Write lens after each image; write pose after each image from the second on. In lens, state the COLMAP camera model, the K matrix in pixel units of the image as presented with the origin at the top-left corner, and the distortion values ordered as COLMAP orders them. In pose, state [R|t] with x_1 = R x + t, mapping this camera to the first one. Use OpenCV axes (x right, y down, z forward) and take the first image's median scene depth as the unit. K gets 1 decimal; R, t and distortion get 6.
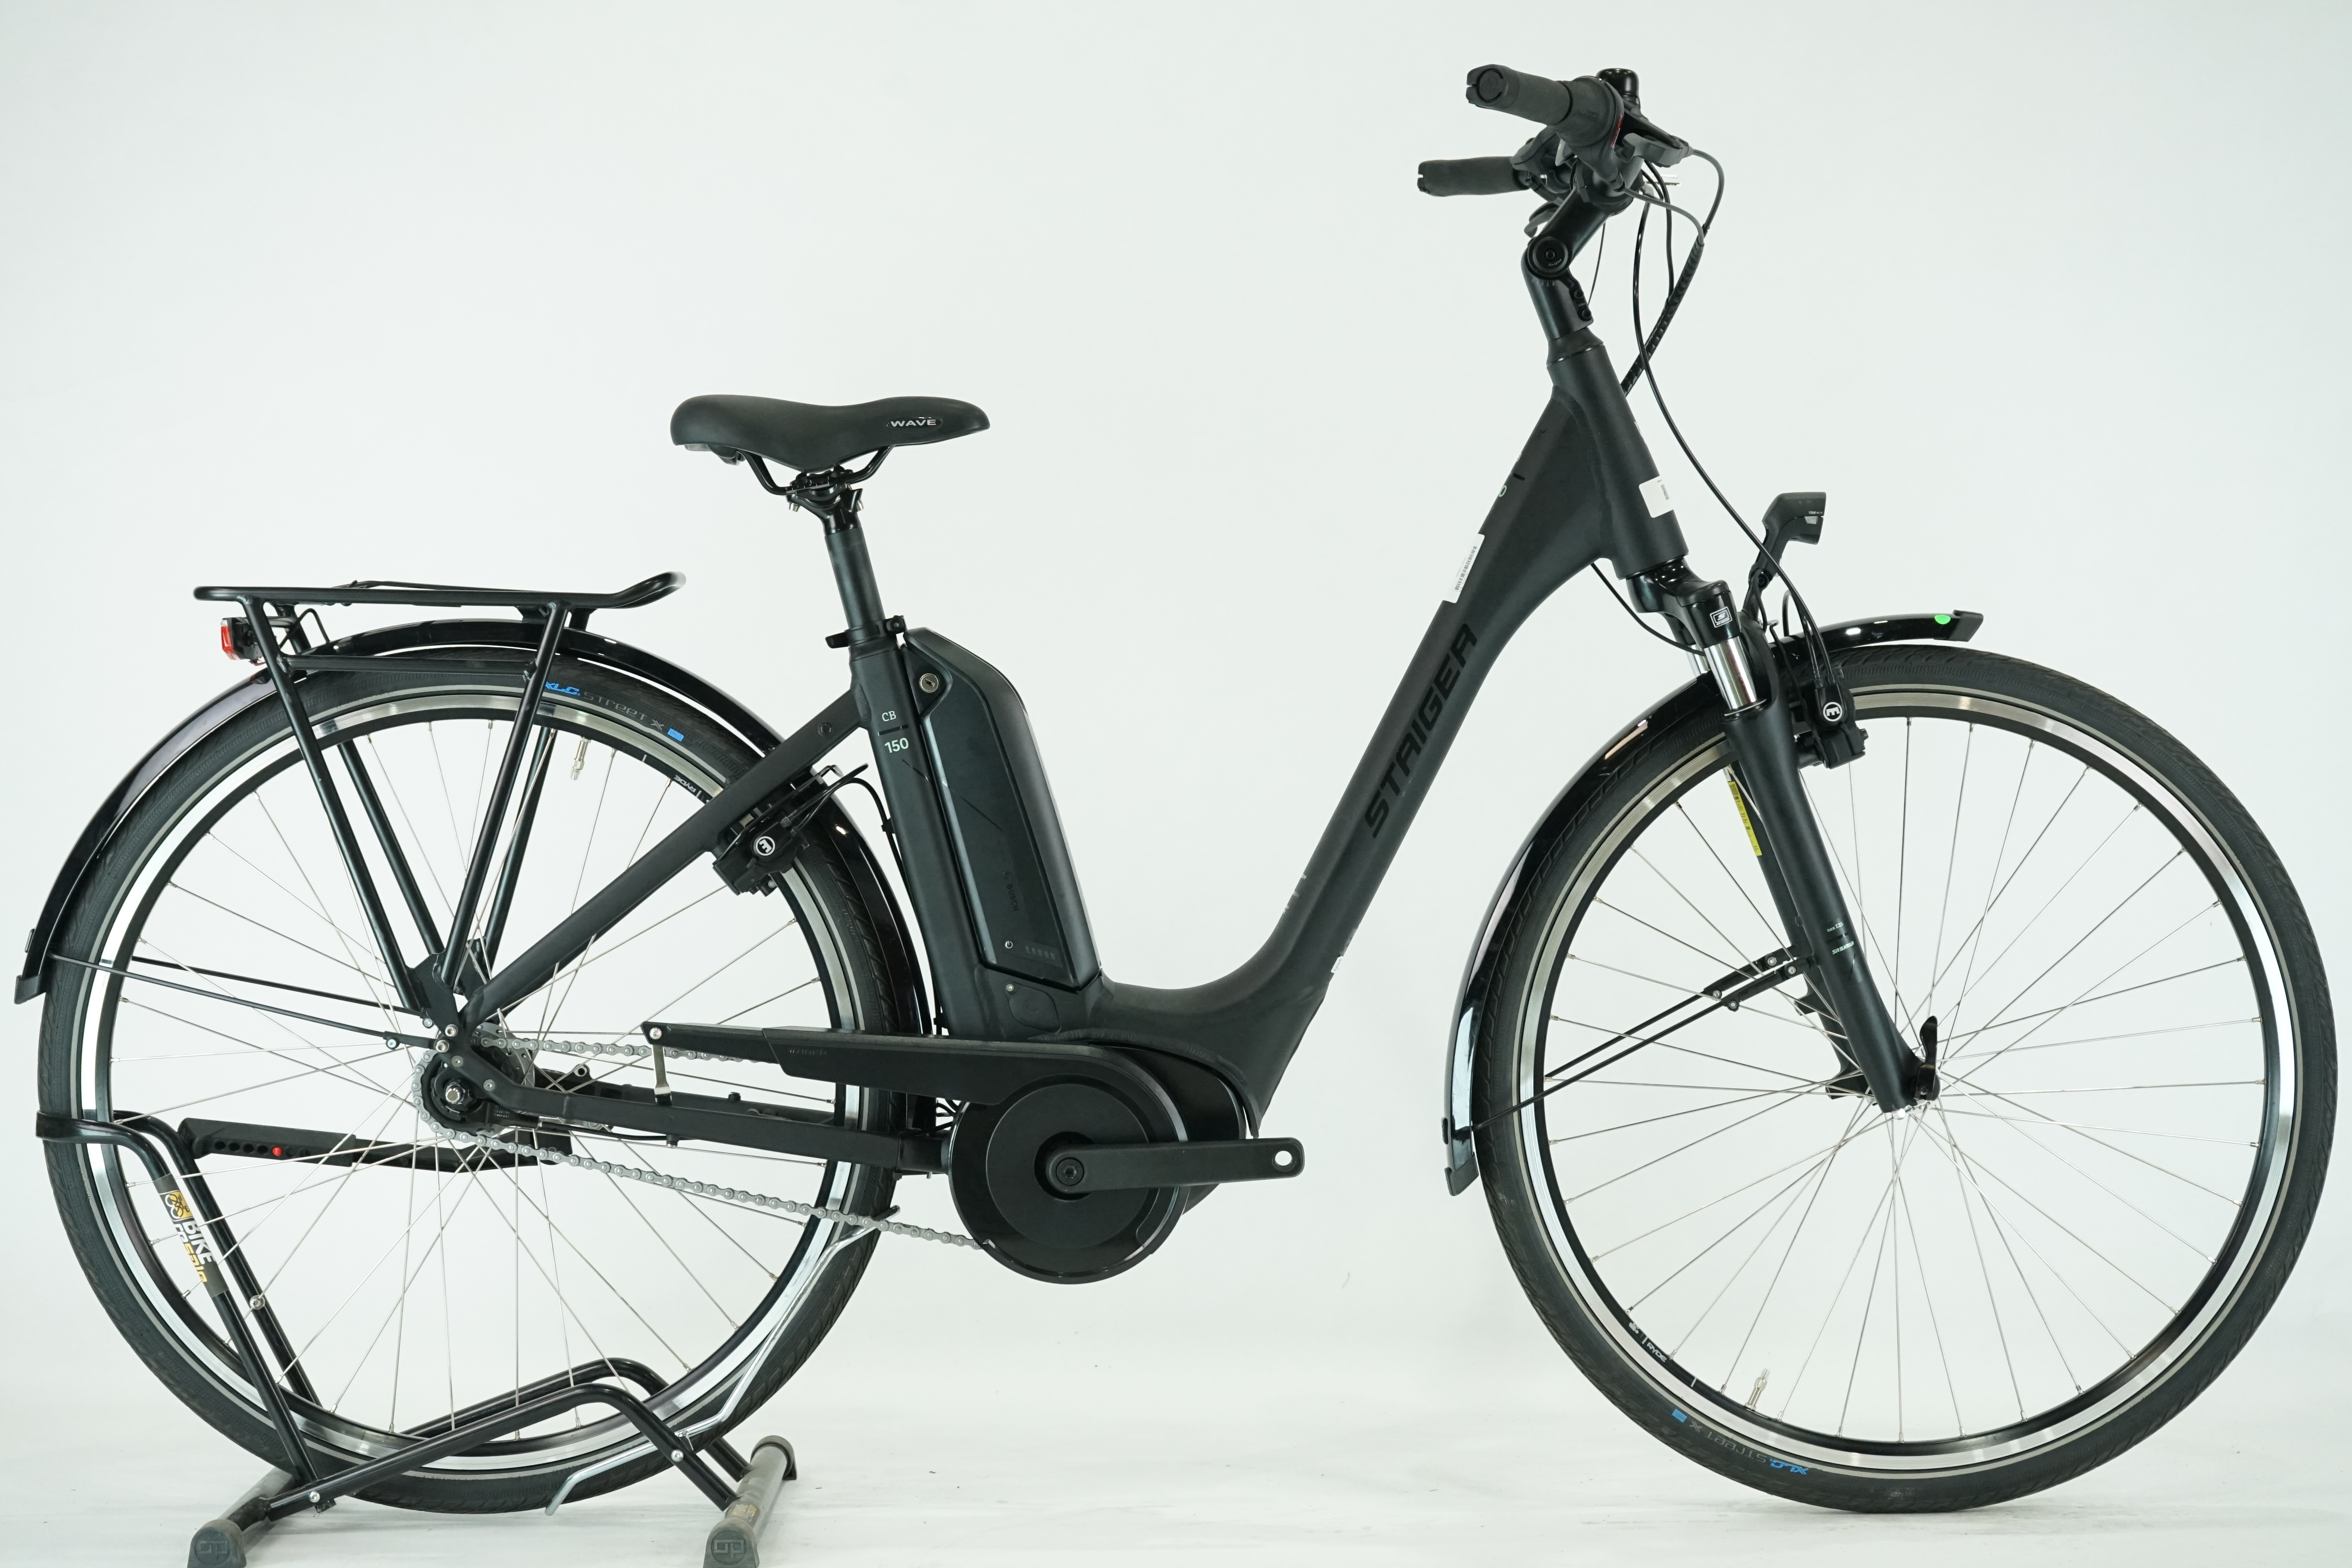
lens RADIAL K [[4416.3, 0, 1176.7], [0, 4416.3, 667.9], [0, 0, 1]] dist [-0.043520, 0.038049]
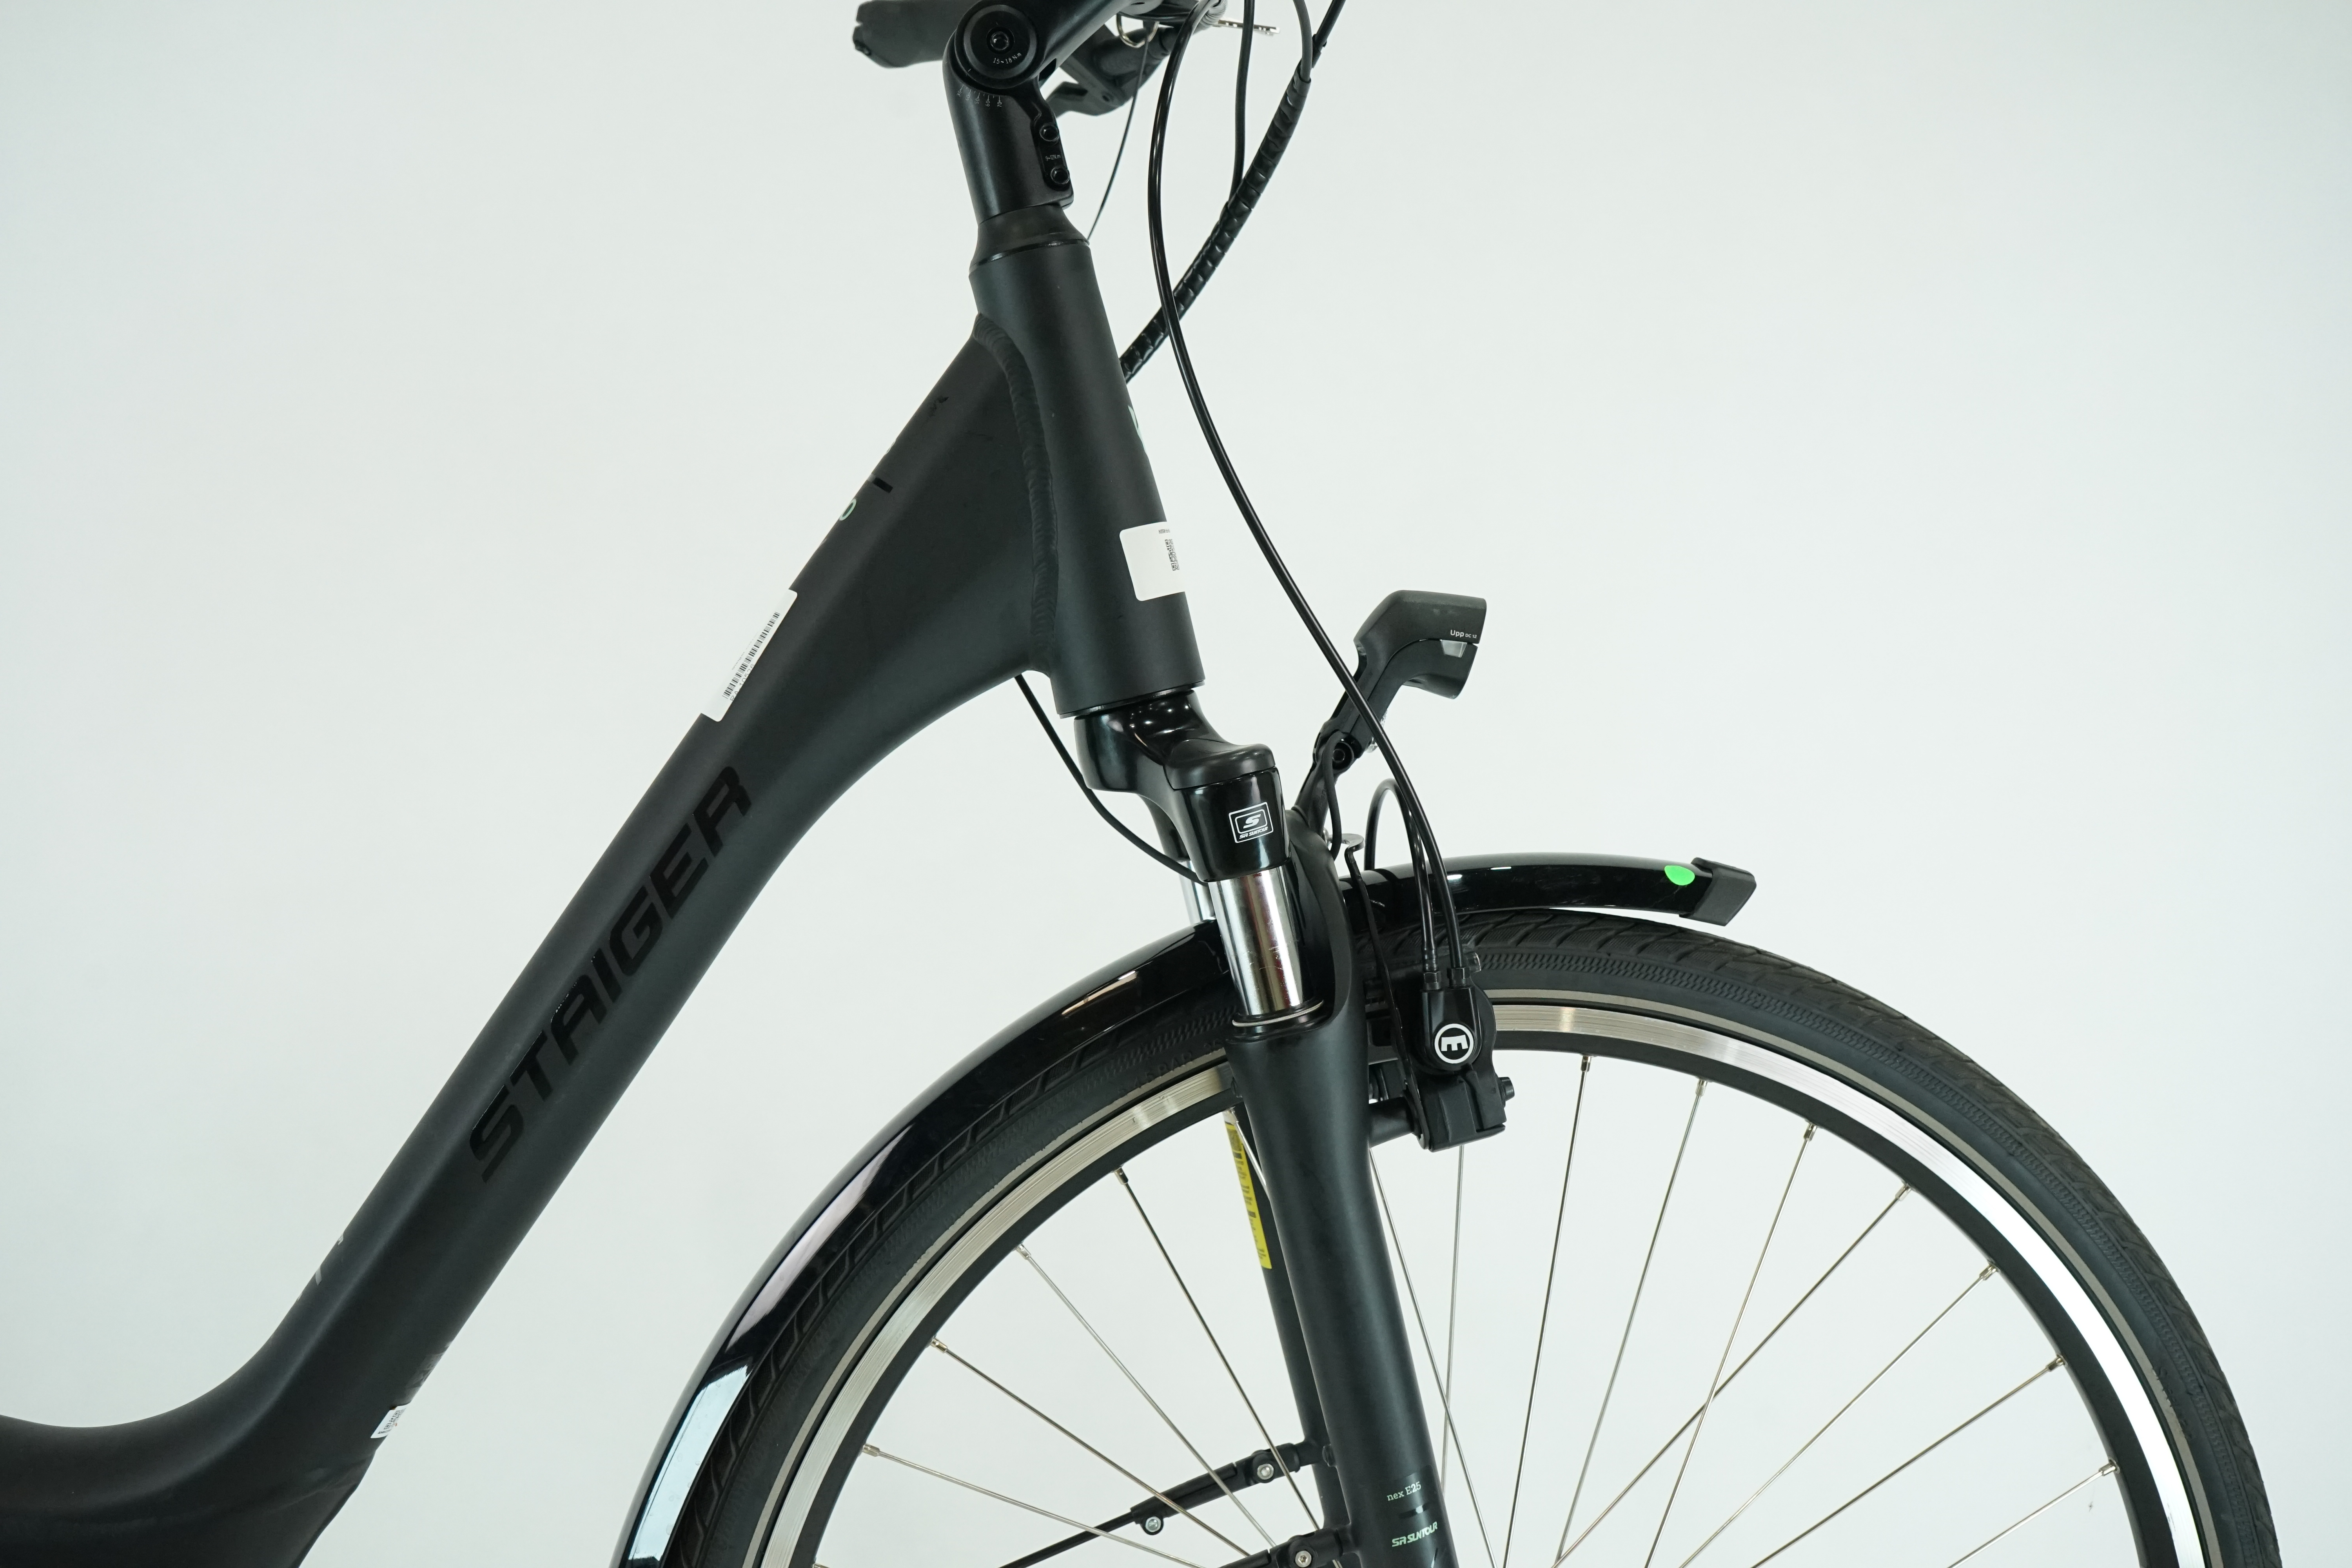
lens RADIAL K [[2231.6, 0, 1176.0], [0, 2231.6, 784.0], [0, 0, 1]] dist [-0.106539, -0.002543]
pose [[0.988485, 0.124226, 0.086402, 0.092463], [-0.125163, 0.992121, 0.005486, -0.015530], [-0.085039, -0.016237, 0.996245, 0.748635]]
